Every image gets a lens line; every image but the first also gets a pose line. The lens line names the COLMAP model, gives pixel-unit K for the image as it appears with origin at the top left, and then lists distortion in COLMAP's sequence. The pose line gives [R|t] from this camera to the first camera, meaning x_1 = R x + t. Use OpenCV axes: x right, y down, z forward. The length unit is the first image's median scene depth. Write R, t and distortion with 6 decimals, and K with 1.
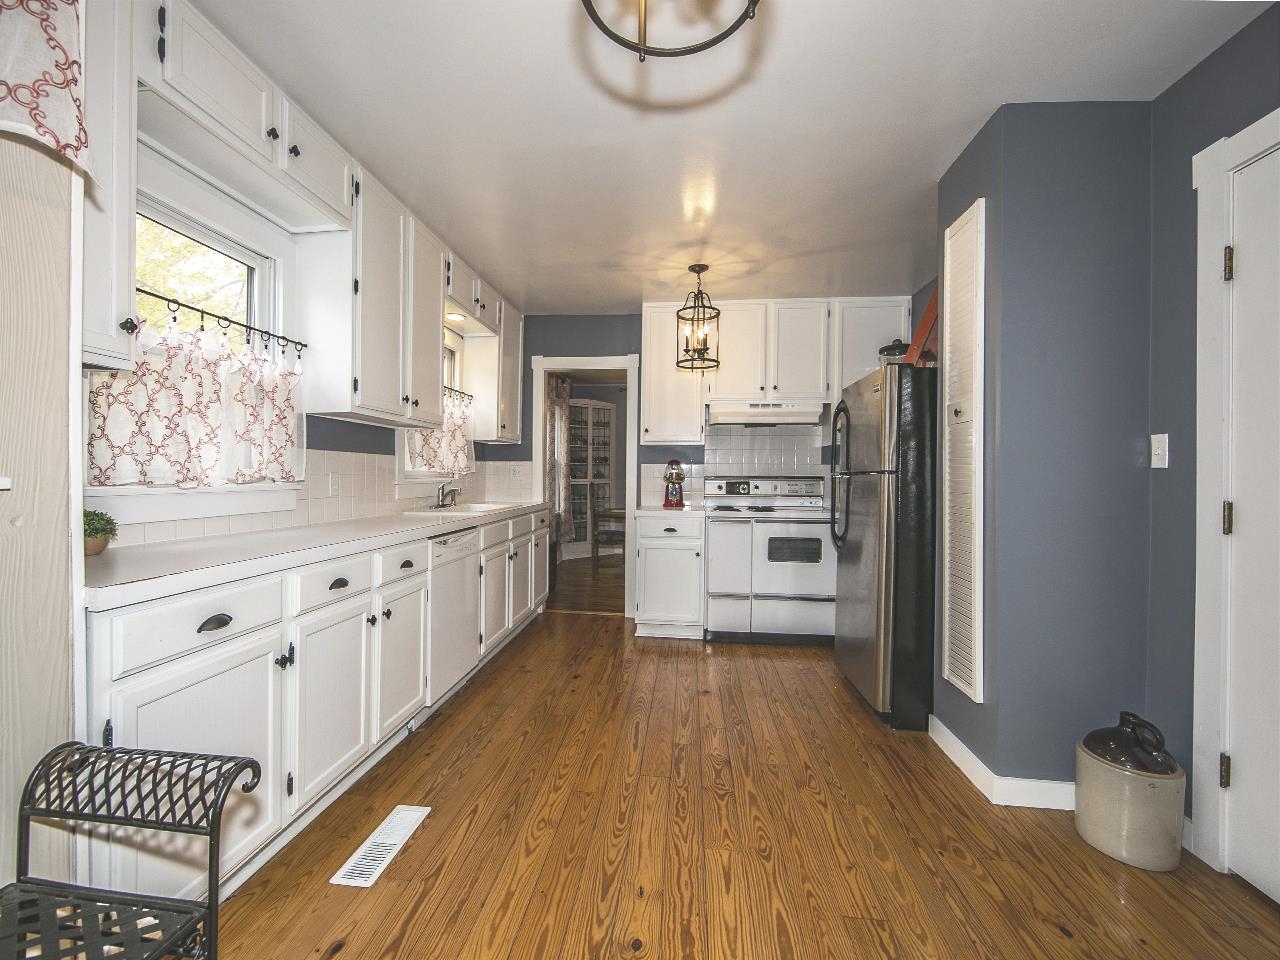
lens RADIAL K [[514.1, 0, 637.5], [0, 514.1, 475.5], [0, 0, 1]] dist [-0.010642, 0.000191]
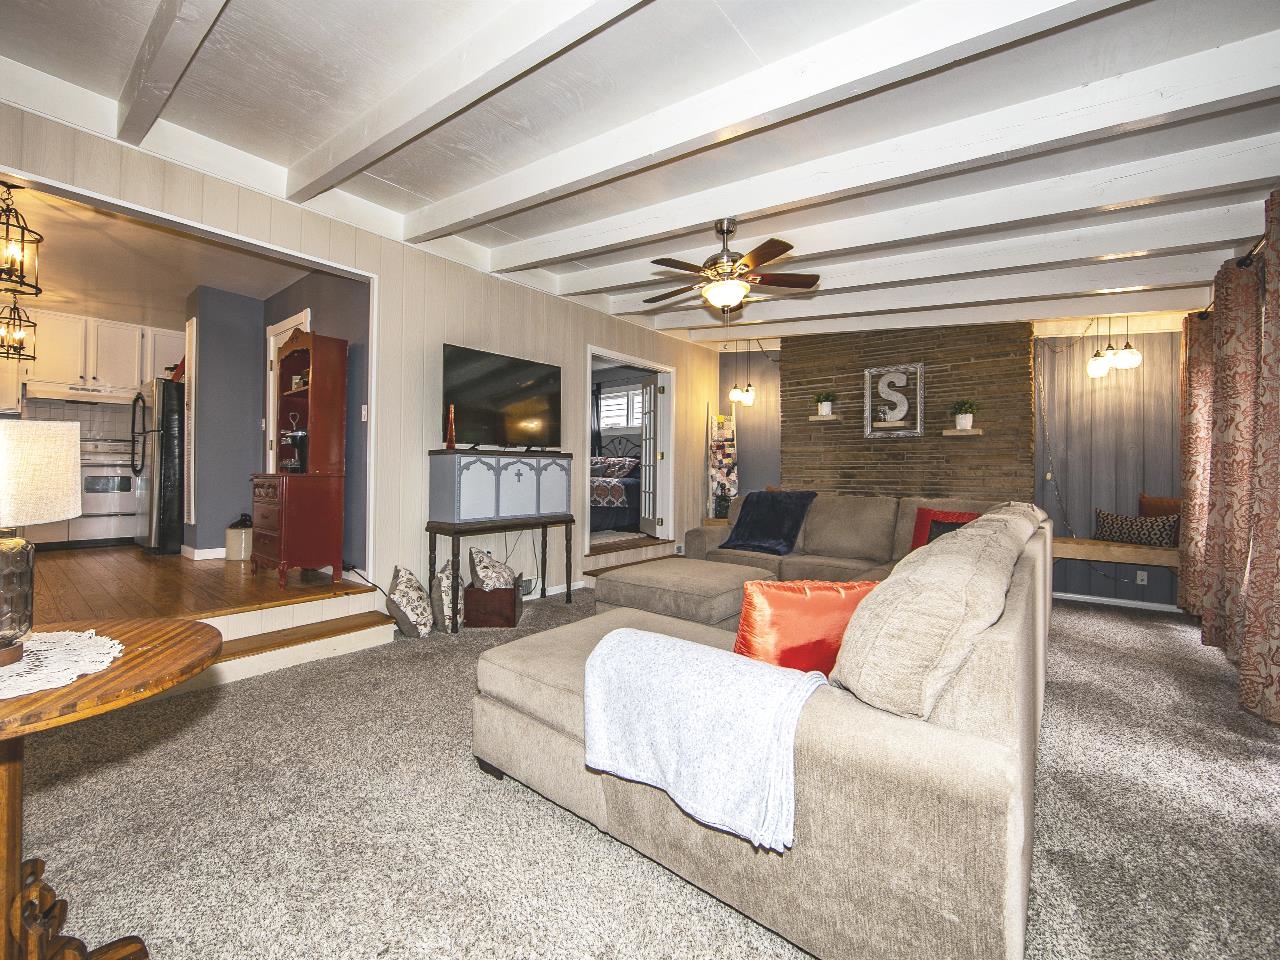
lens RADIAL K [[514.1, 0, 642.6], [0, 514.1, 472.7], [0, 0, 1]] dist [-0.010642, 0.000191]
pose [[0.535890, -0.005345, 0.844271, -0.136789], [0.009279, 0.999957, 0.000441, 0.128828], [-0.844237, 0.007598, 0.535917, -1.248335]]
